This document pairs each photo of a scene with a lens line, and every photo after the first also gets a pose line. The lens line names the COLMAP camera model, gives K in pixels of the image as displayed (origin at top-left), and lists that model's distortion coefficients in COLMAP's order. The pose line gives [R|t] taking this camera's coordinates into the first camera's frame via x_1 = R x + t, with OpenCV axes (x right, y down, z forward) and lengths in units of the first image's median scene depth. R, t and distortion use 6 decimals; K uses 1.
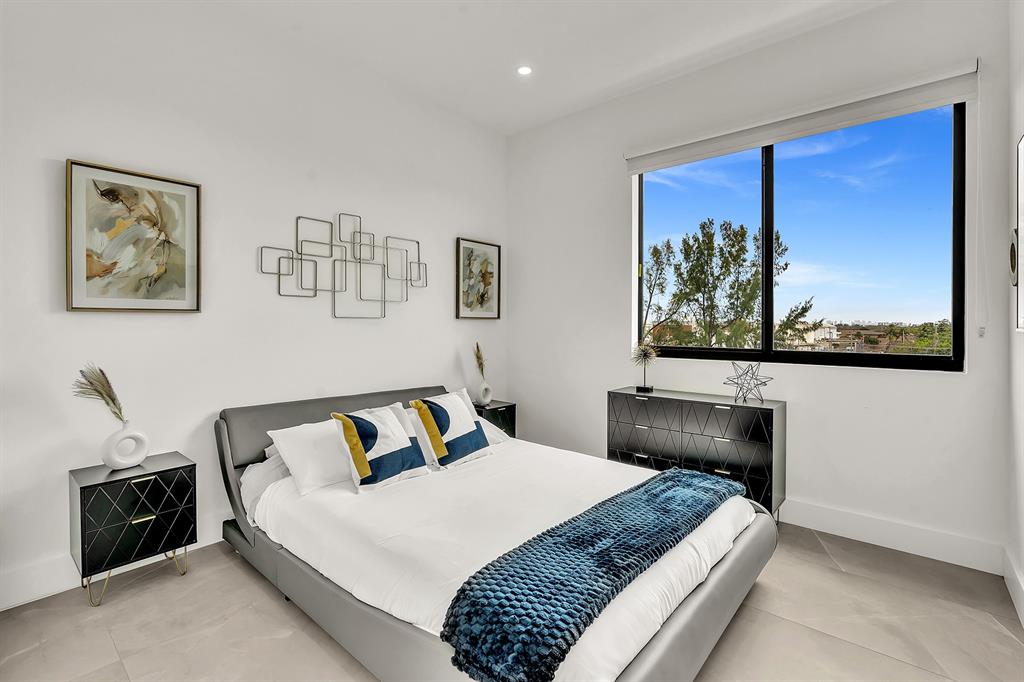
lens RADIAL K [[472.8, 0, 514.8], [0, 472.8, 324.2], [0, 0, 1]] dist [-0.000643, -0.000291]
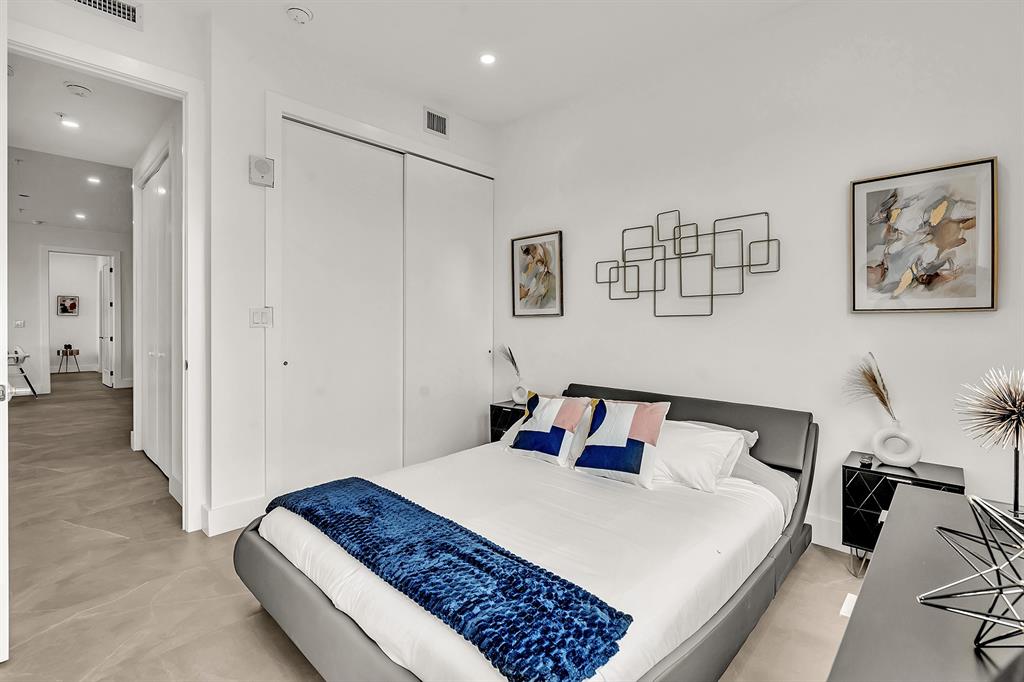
lens RADIAL K [[452.4, 0, 512.0], [0, 452.4, 341.0], [0, 0, 1]] dist [-0.014922, -0.000272]
pose [[-0.048993, 0.031727, -0.998295, 0.667412], [0.001914, 0.999497, 0.031671, 0.008629], [0.998797, -0.000360, -0.049029, 0.781449]]
